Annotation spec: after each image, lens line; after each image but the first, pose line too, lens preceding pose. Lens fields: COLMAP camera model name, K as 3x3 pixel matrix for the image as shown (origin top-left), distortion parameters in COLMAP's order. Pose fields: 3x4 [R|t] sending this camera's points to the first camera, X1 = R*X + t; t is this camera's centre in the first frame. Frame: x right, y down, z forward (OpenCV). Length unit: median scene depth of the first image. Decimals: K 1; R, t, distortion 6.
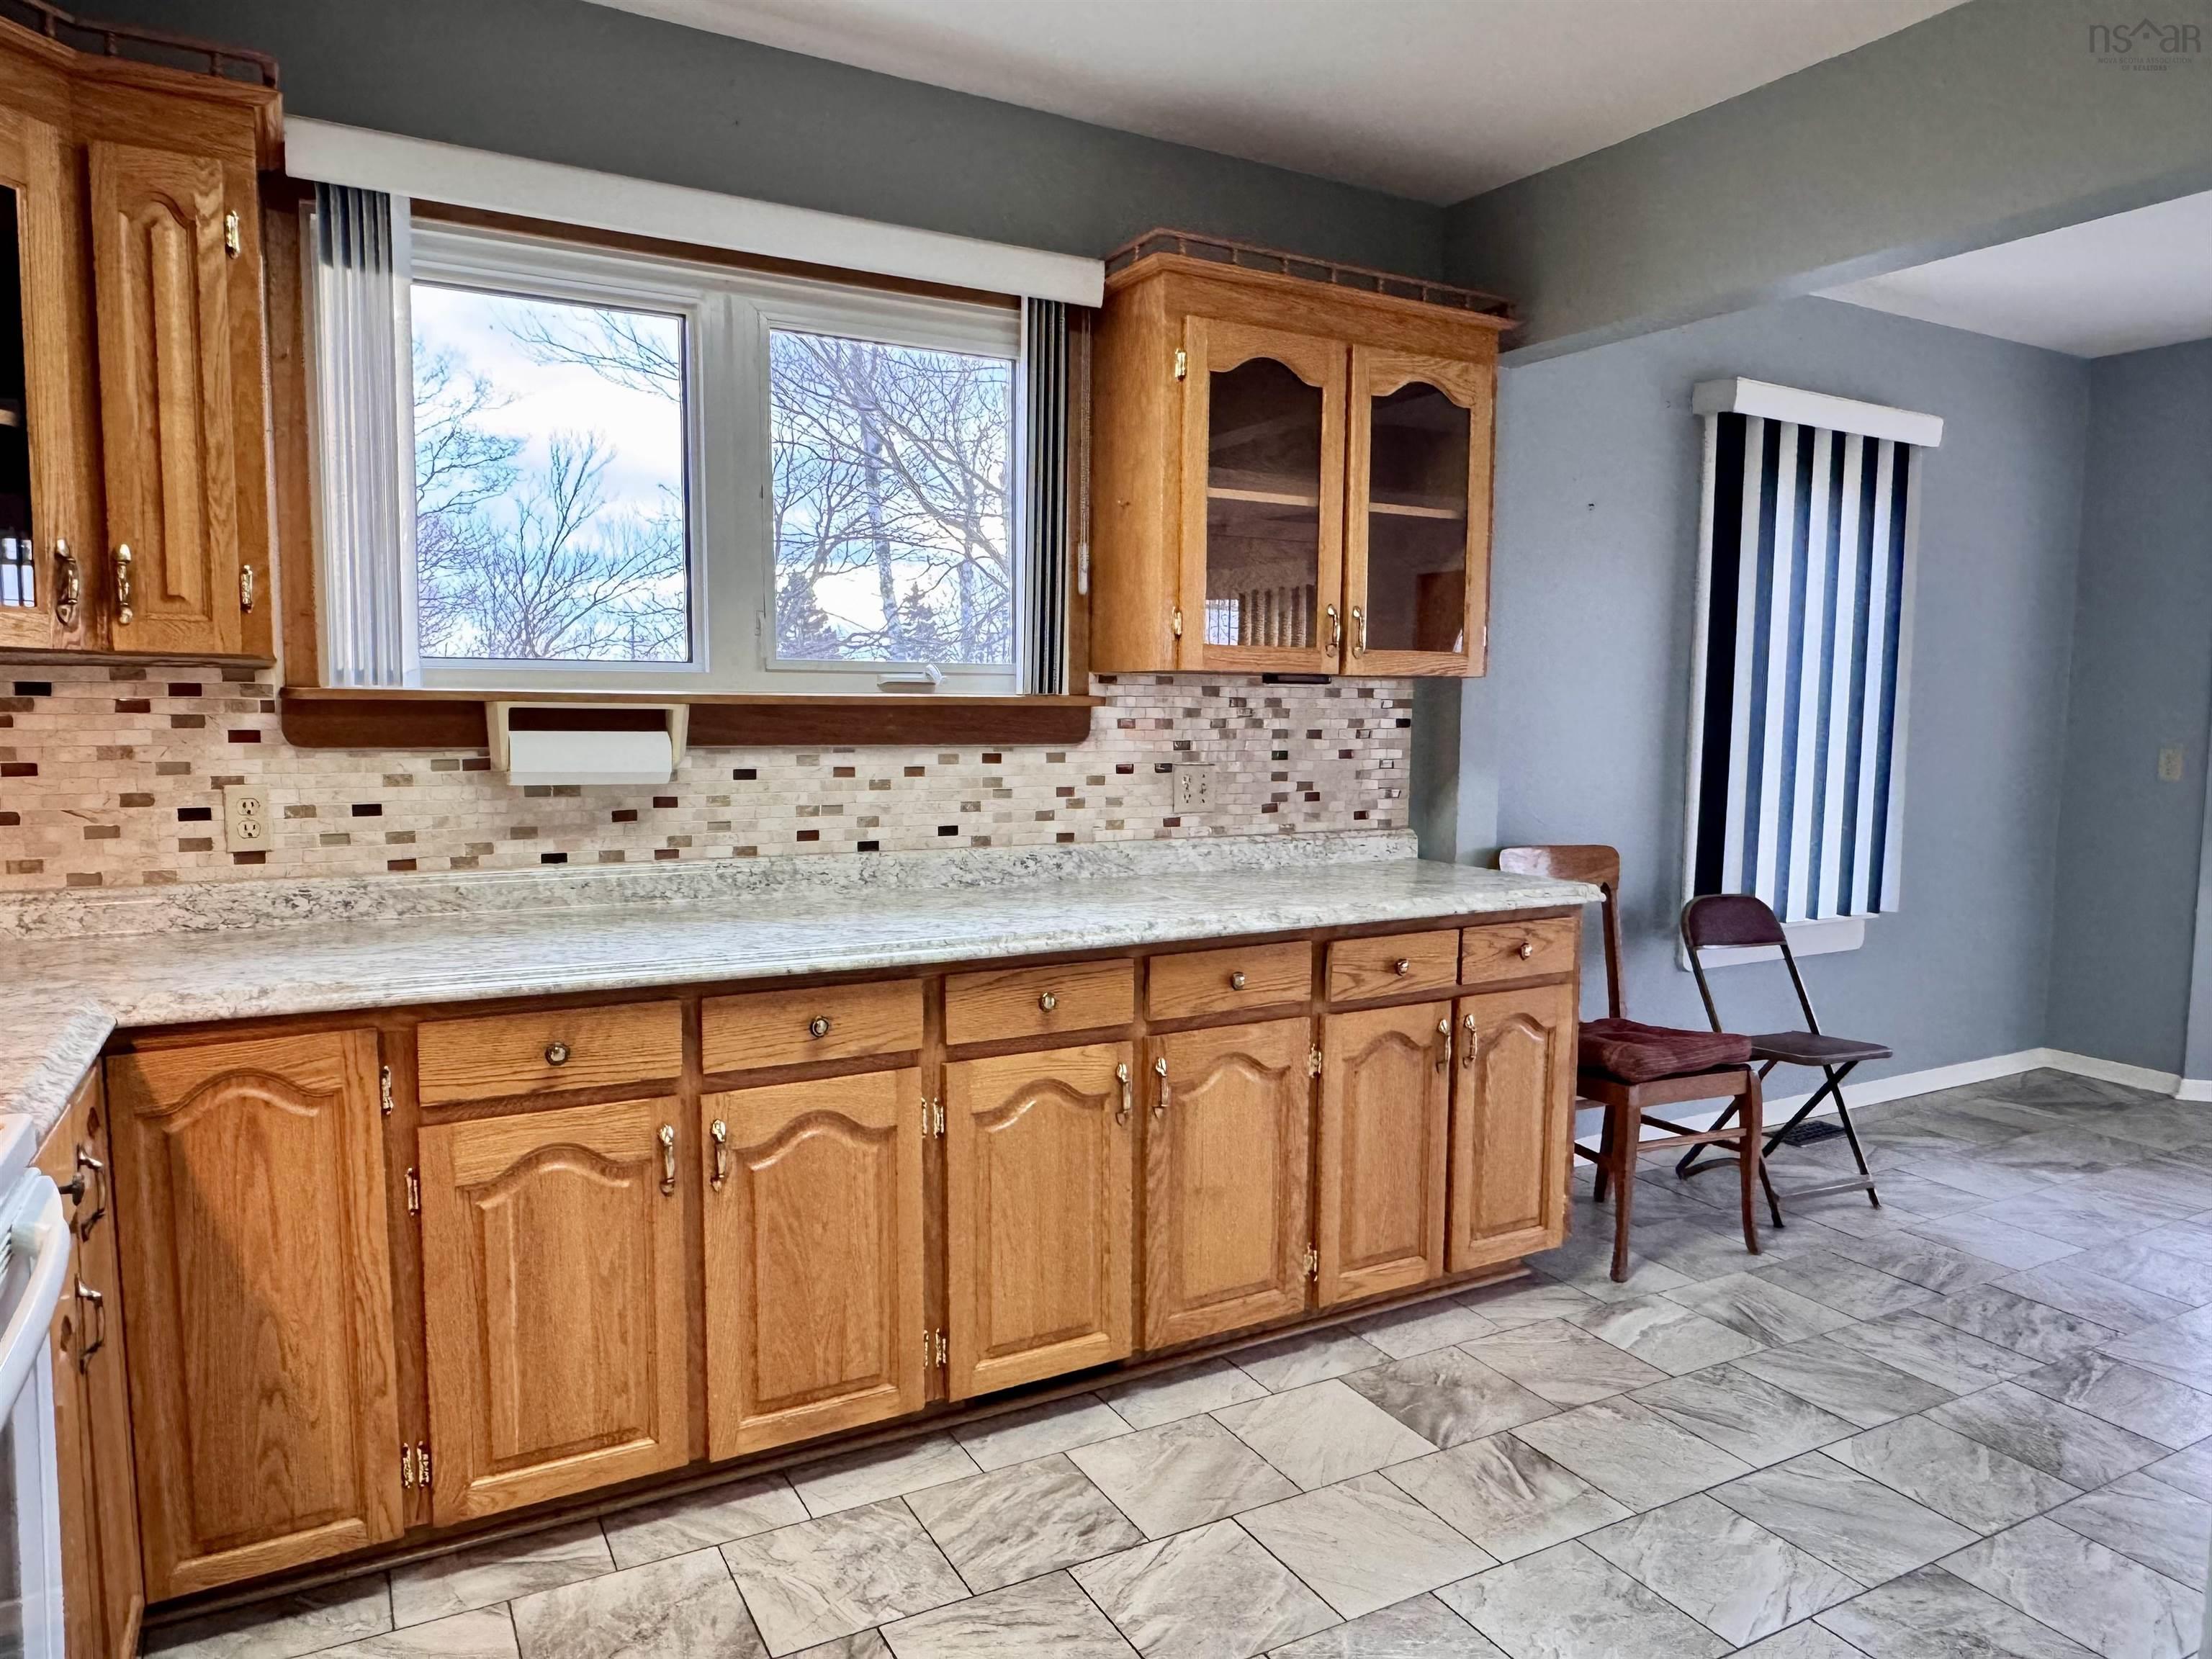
lens RADIAL K [[1431.7, 0, 1099.1], [0, 1431.7, 837.2], [0, 0, 1]] dist [-0.006467, 0.001407]
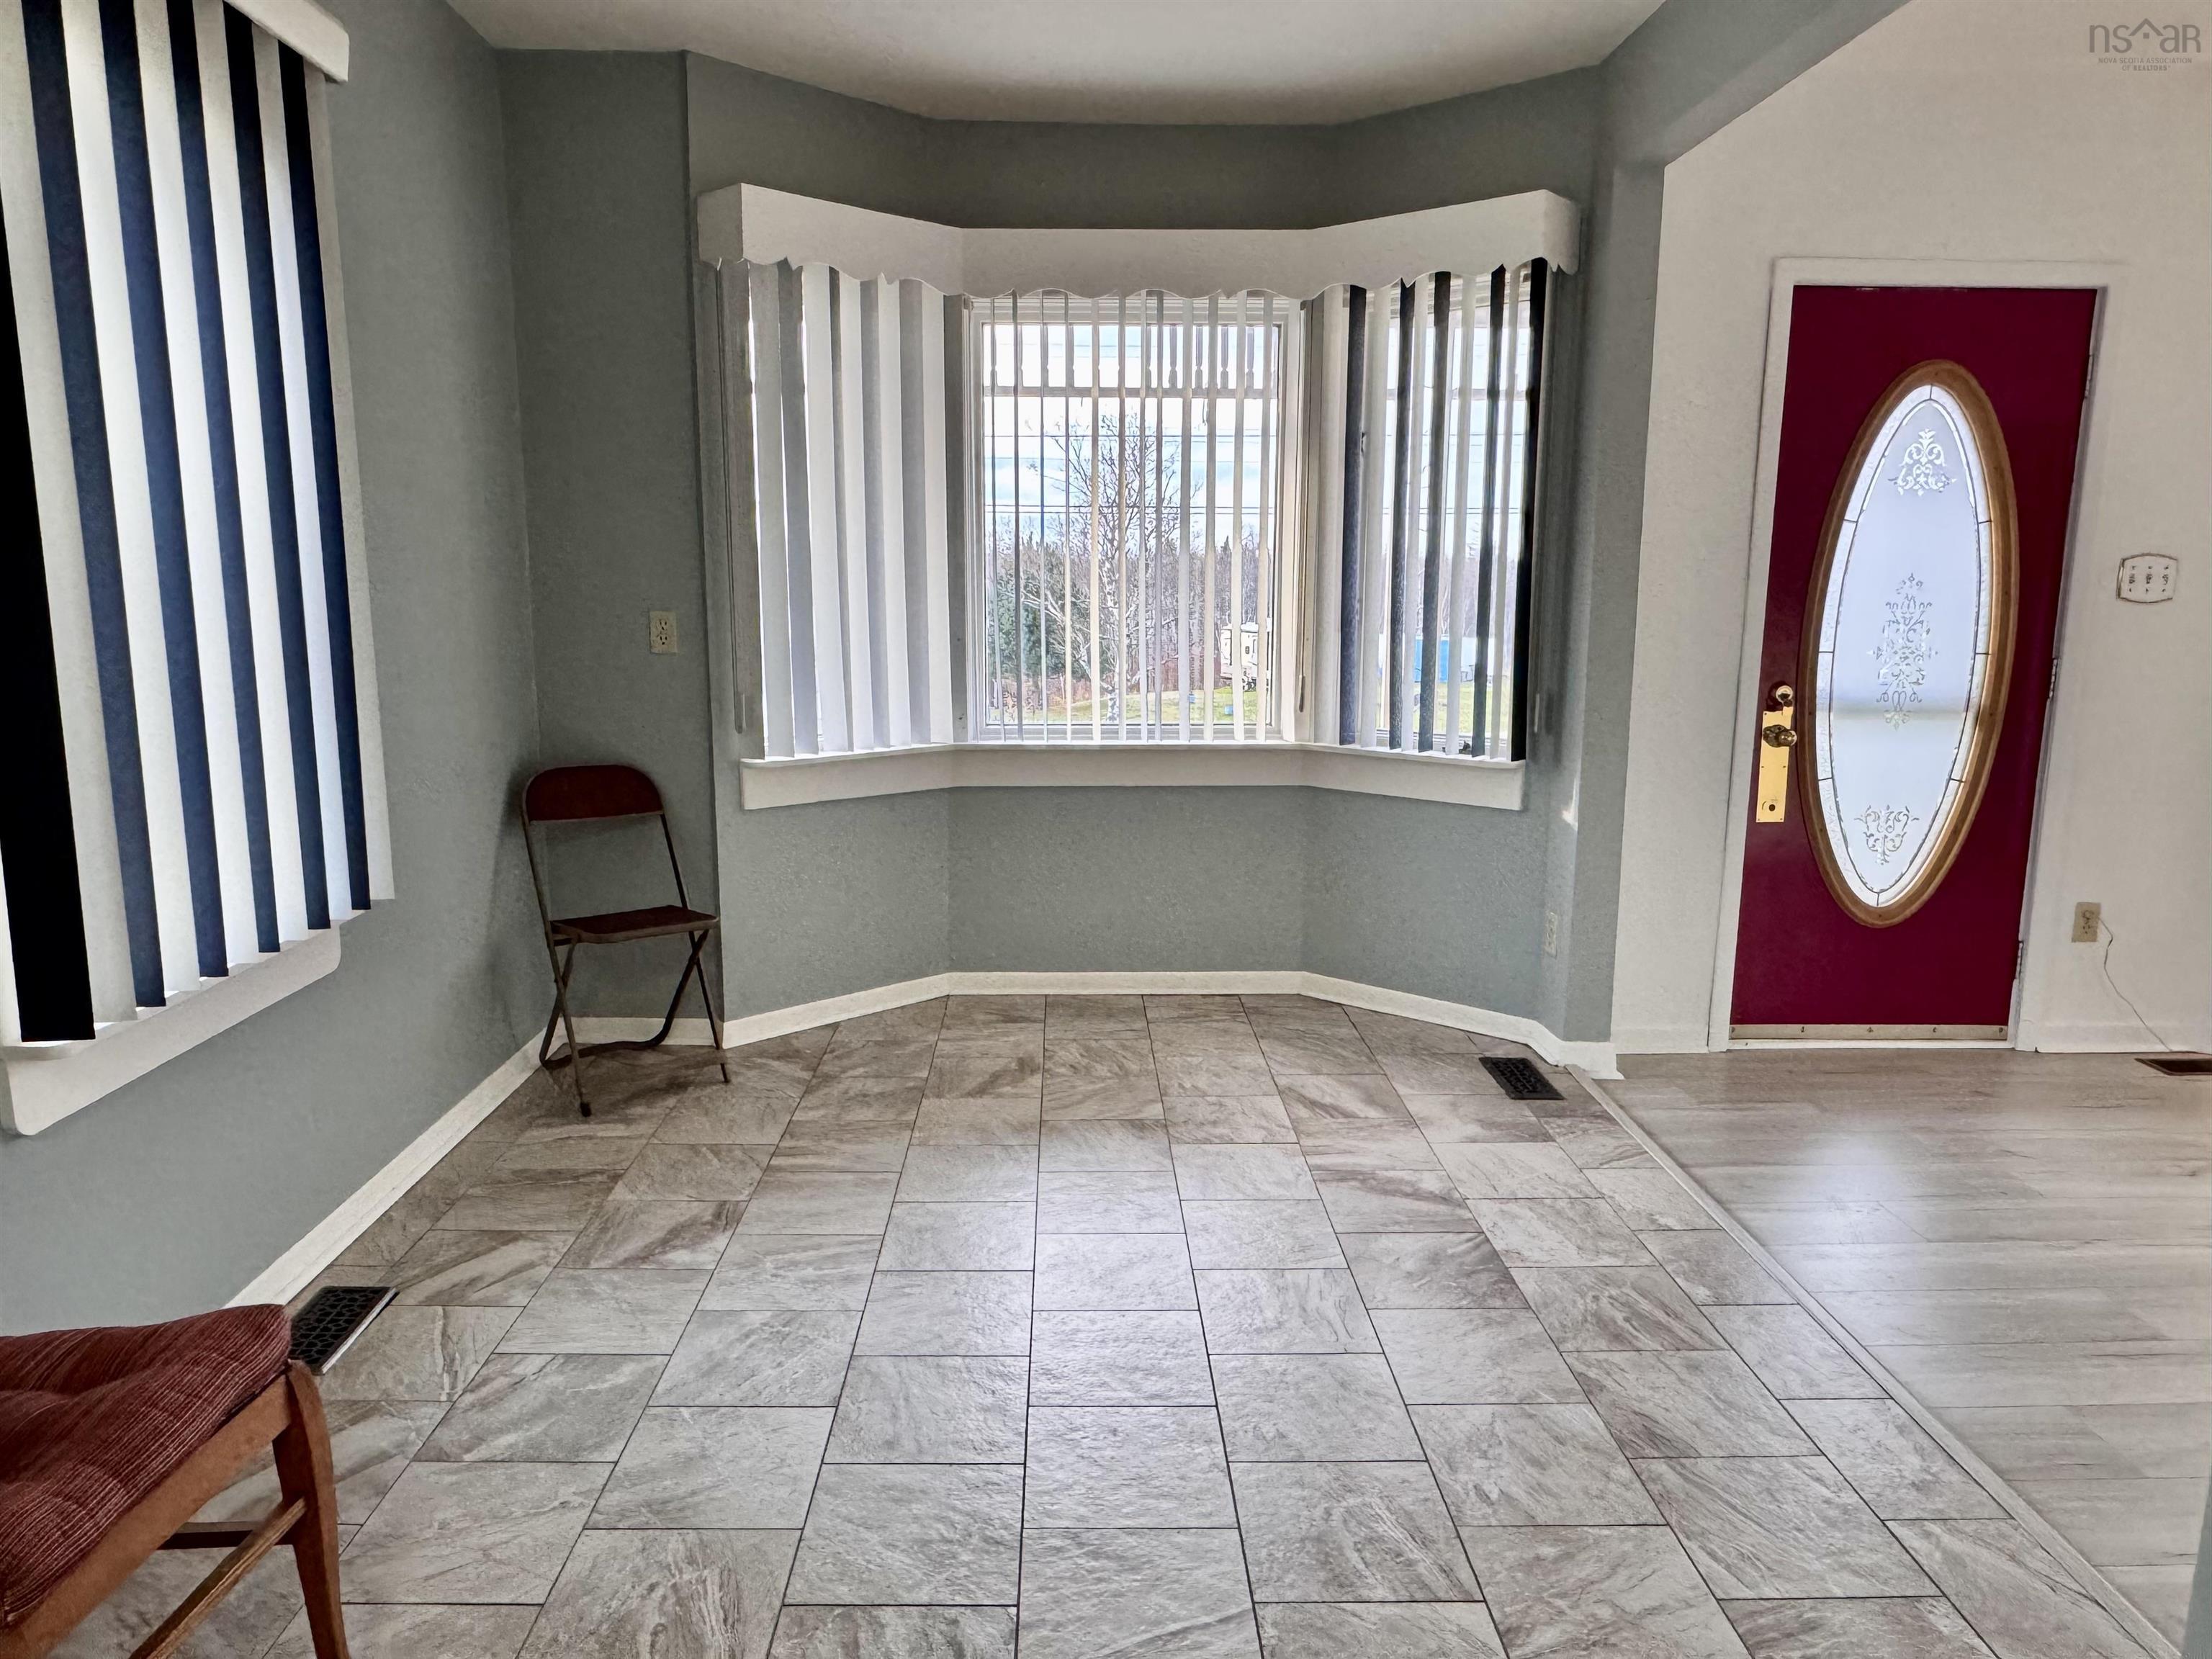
lens RADIAL K [[1431.7, 0, 1056.2], [0, 1431.7, 811.4], [0, 0, 1]] dist [-0.006467, 0.001407]
pose [[0.465273, -0.152698, 0.871897, 0.188821], [0.072358, 0.988273, 0.134467, -0.042800], [-0.882205, 0.000525, 0.470866, 0.514664]]
